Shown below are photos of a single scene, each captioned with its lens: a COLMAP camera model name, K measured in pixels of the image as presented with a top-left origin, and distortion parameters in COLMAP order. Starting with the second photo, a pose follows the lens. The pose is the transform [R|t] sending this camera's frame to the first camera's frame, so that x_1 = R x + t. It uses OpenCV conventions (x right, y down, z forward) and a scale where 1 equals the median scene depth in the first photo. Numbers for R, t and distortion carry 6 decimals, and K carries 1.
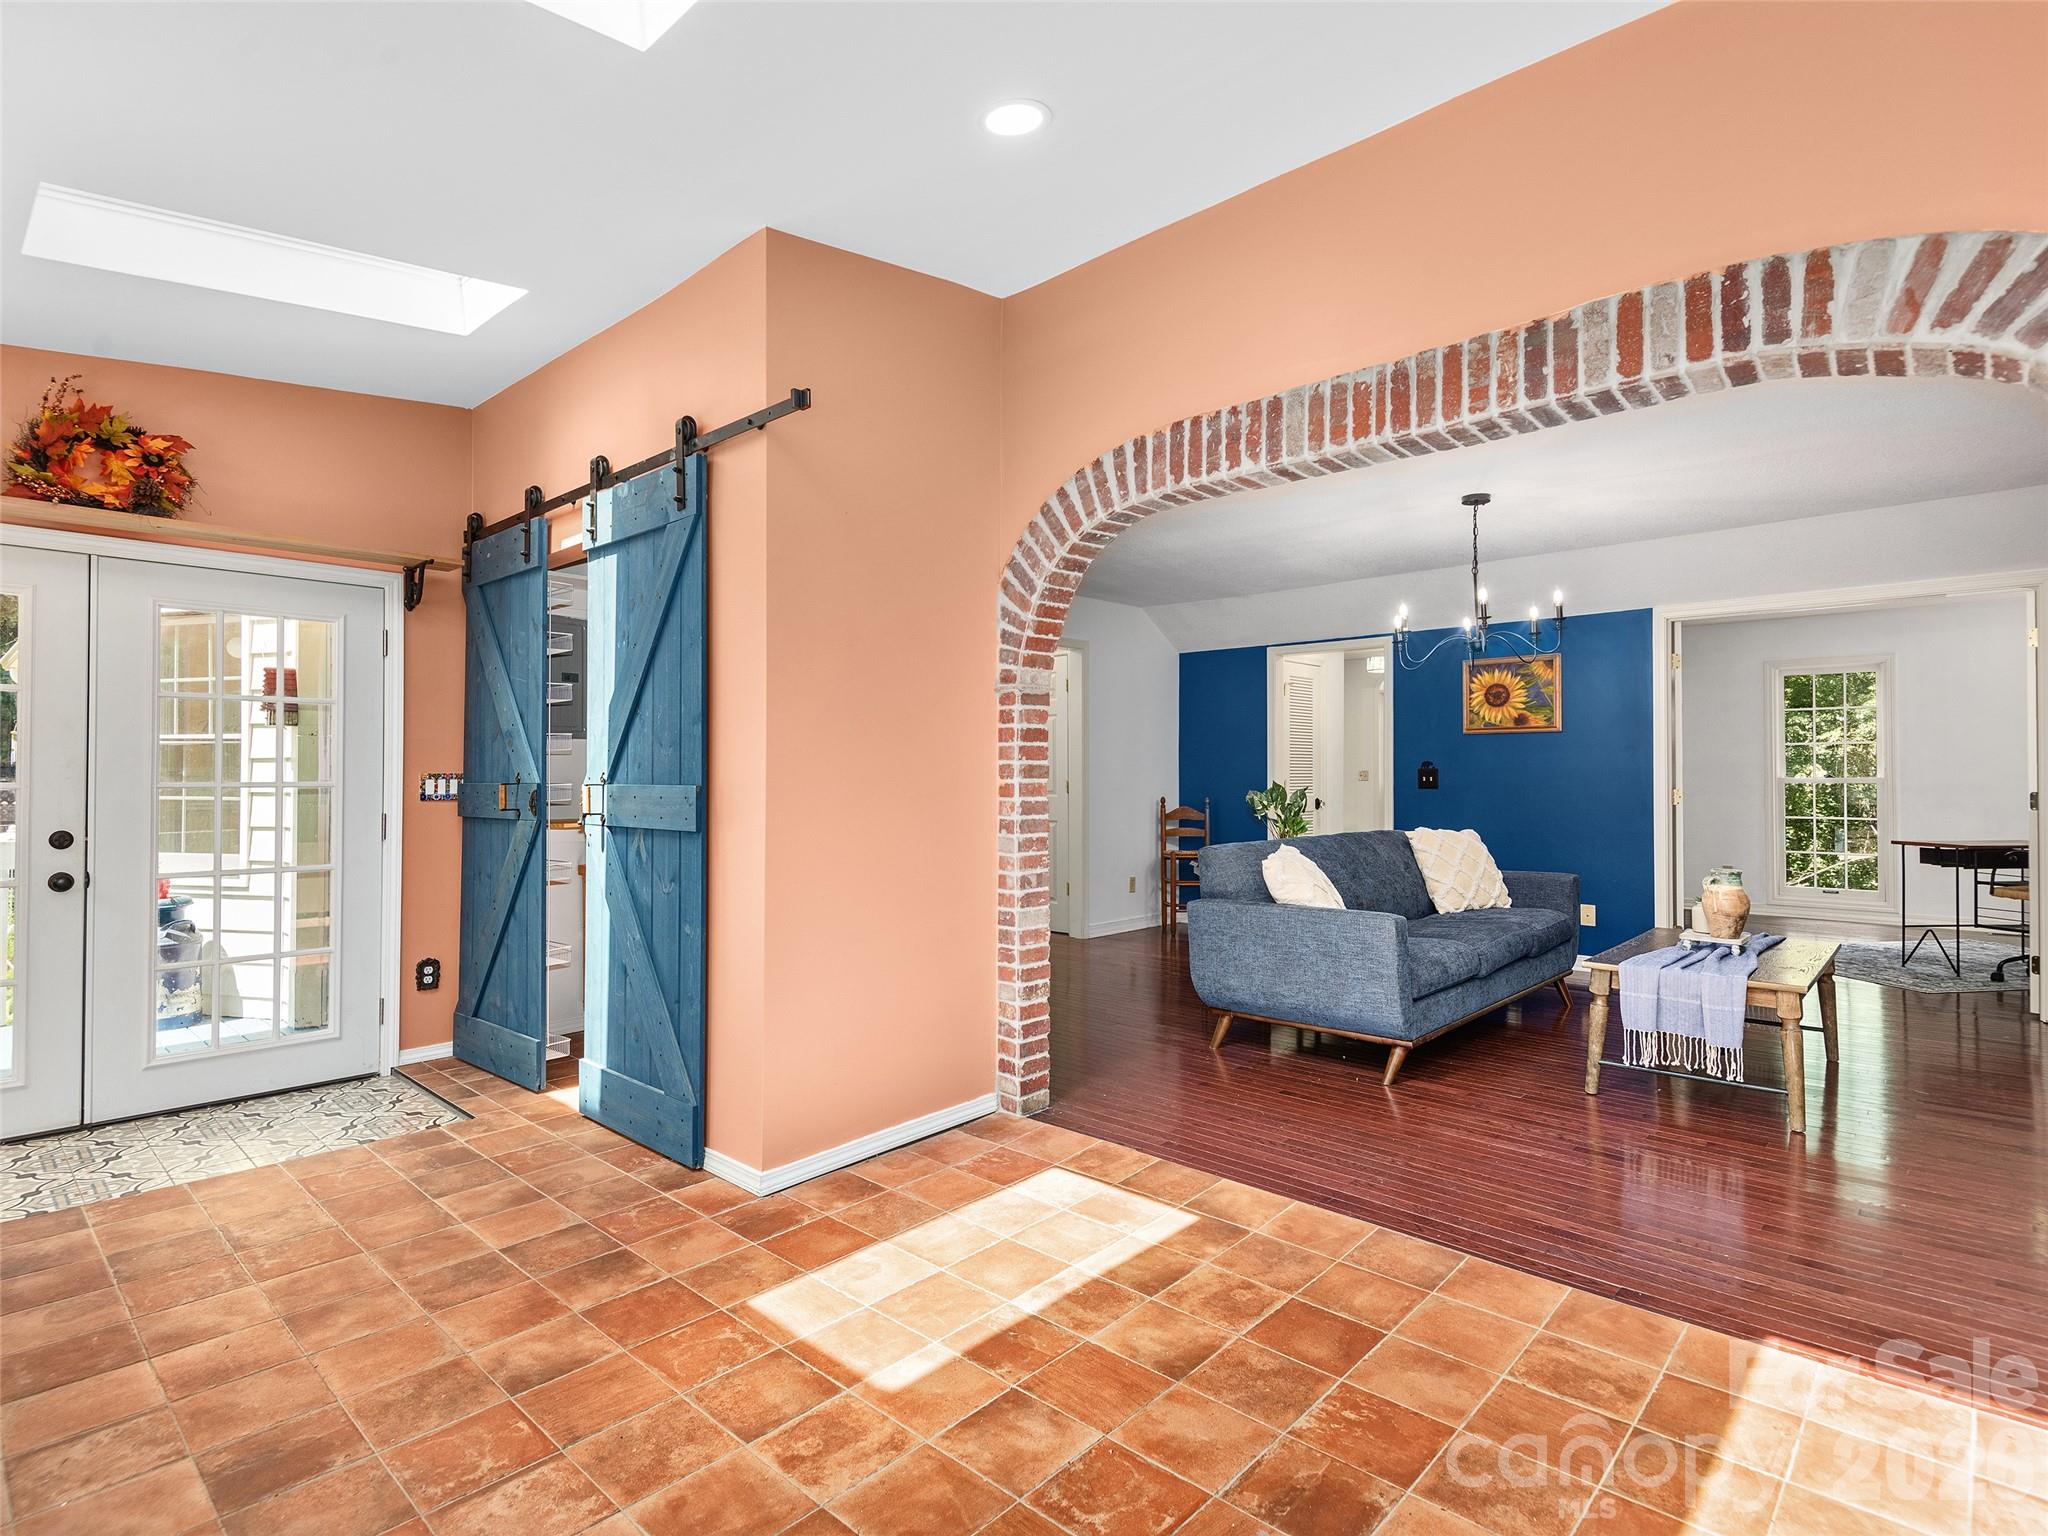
lens RADIAL K [[1058.7, 0, 1018.4], [0, 1058.7, 774.3], [0, 0, 1]] dist [0.019226, -0.006227]
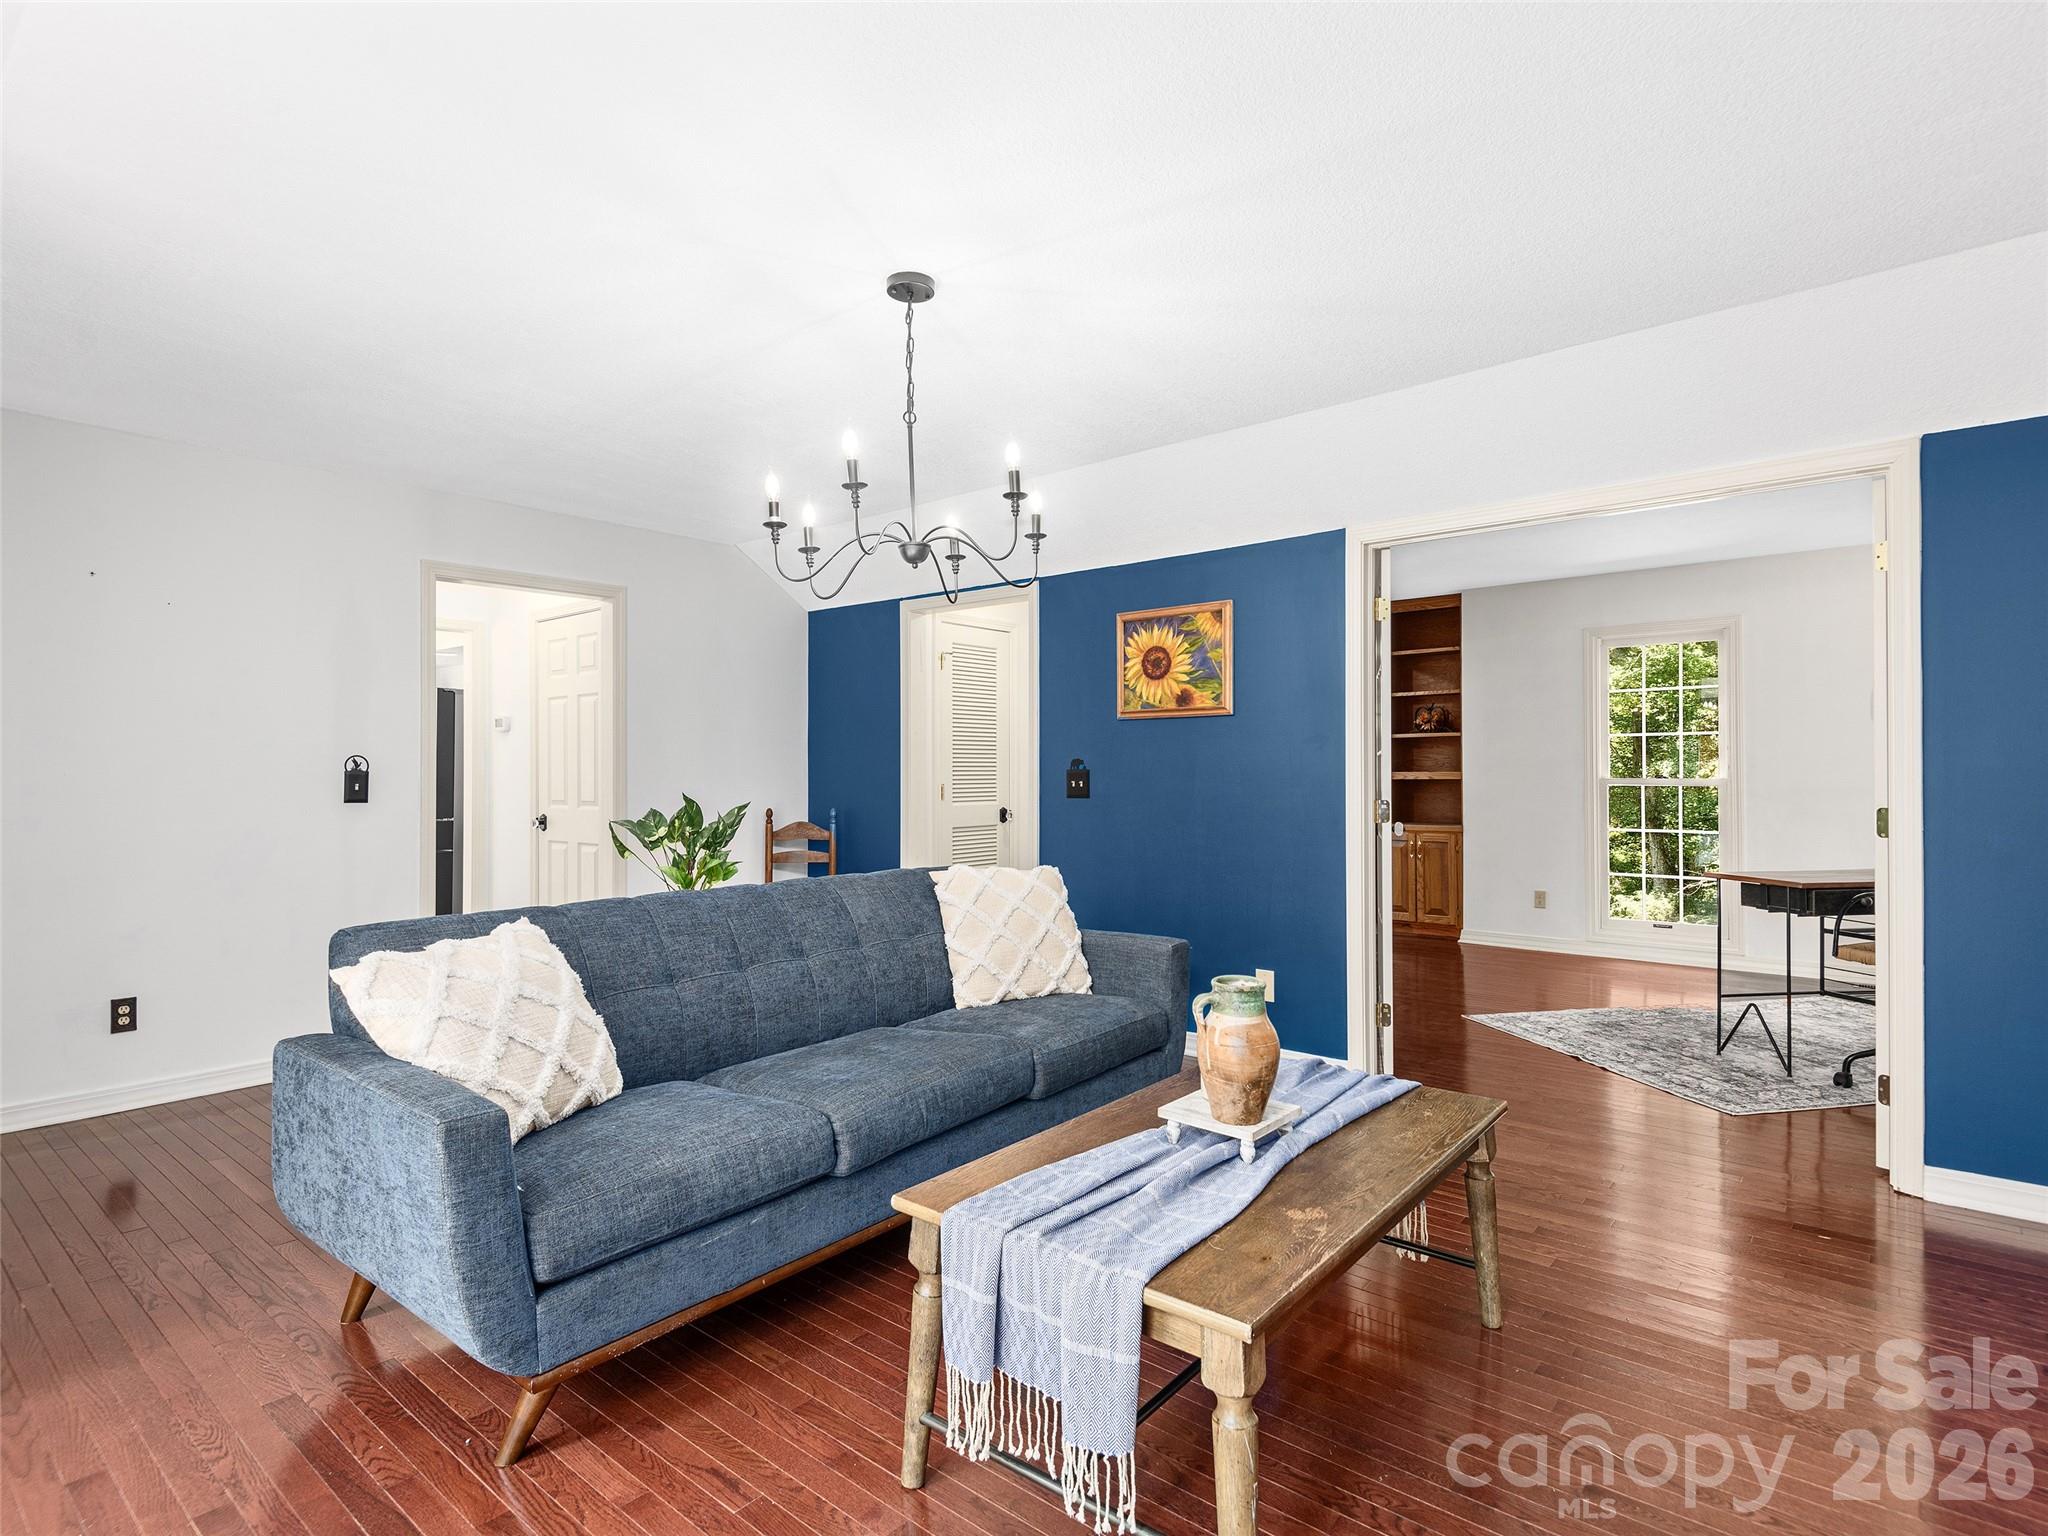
lens RADIAL K [[1058.7, 0, 1019.9], [0, 1058.7, 768.3], [0, 0, 1]] dist [0.019226, -0.006227]
pose [[0.999098, -0.004663, 0.042219, 0.338994], [0.004809, 0.999983, -0.003351, -0.004215], [-0.042203, 0.003551, 0.999103, 0.322140]]
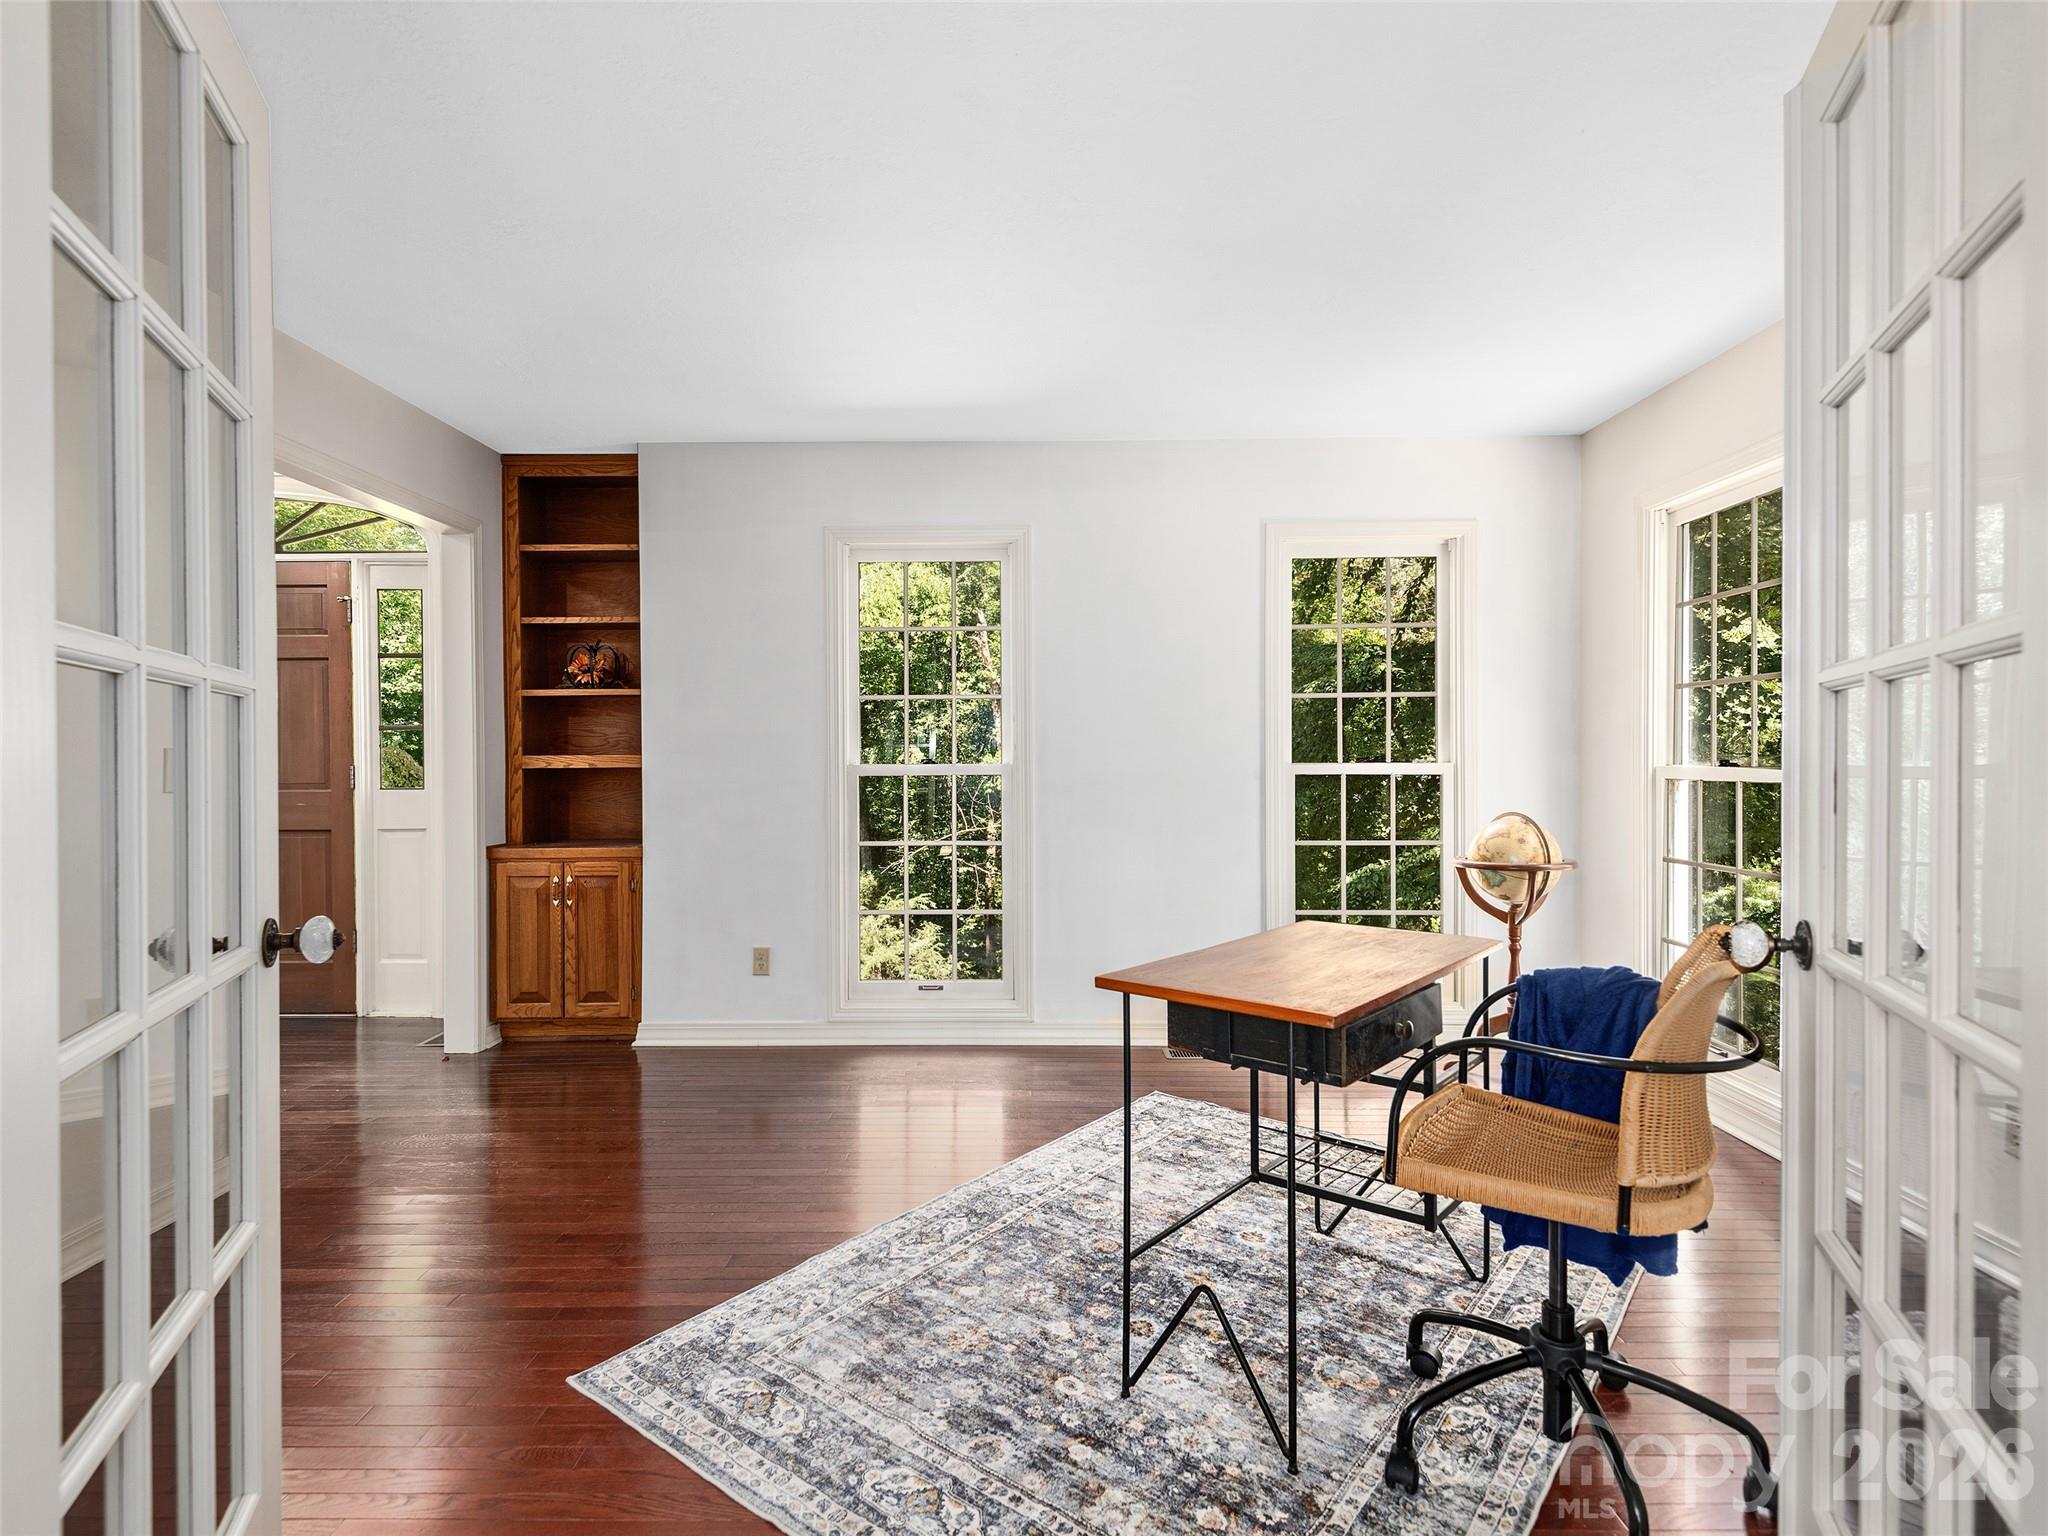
lens RADIAL K [[1058.7, 0, 1021.8], [0, 1058.7, 765.7], [0, 0, 1]] dist [0.019226, -0.006227]
pose [[0.747186, -0.010509, 0.664532, 0.593428], [0.008159, 0.999945, 0.006640, 0.002431], [-0.664565, 0.000461, 0.747230, 0.775439]]
